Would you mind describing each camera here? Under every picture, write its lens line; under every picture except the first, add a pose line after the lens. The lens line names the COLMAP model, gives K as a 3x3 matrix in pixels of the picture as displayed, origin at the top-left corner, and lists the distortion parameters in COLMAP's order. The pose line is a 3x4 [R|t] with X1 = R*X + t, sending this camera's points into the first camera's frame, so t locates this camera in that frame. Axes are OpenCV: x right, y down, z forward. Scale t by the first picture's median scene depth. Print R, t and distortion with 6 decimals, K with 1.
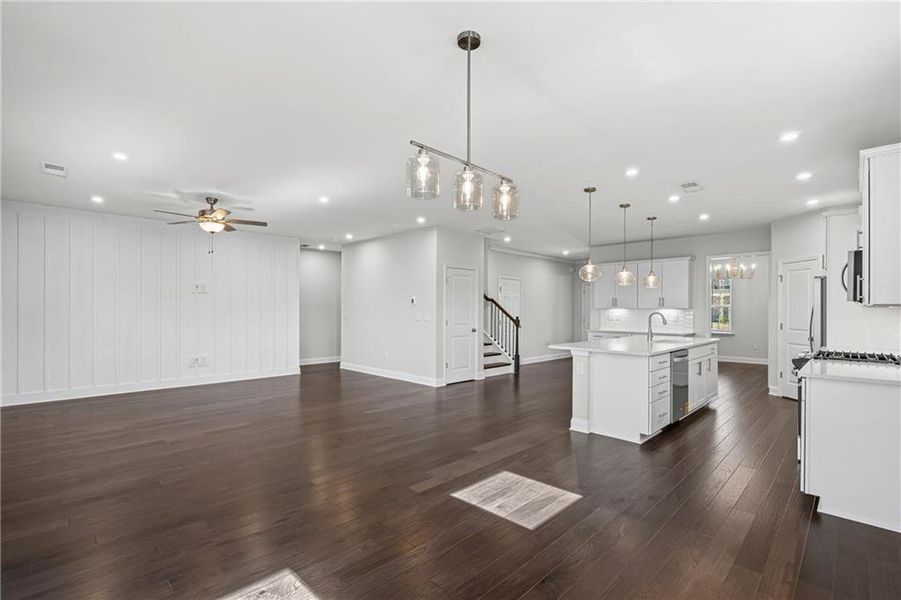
lens RADIAL K [[406.0, 0, 448.8], [0, 406.0, 310.0], [0, 0, 1]] dist [0.000649, 0.000127]
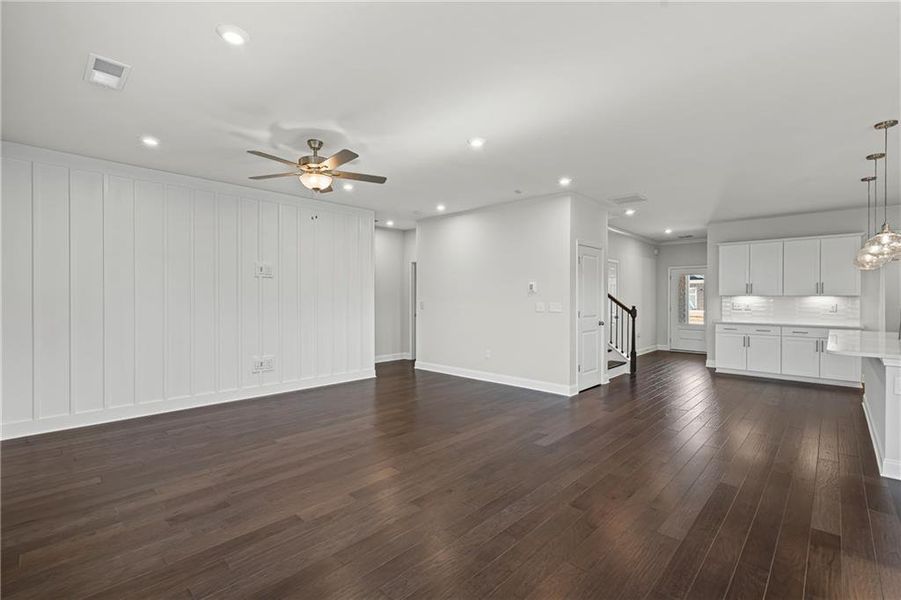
lens RADIAL K [[399.4, 0, 450.5], [0, 399.4, 300.0], [0, 0, 1]] dist [-0.001597, 0.000008]
pose [[0.999732, -0.003227, 0.022921, -0.250062], [0.003078, 0.999974, 0.006501, -0.002723], [-0.022941, -0.006429, 0.999716, 0.206572]]
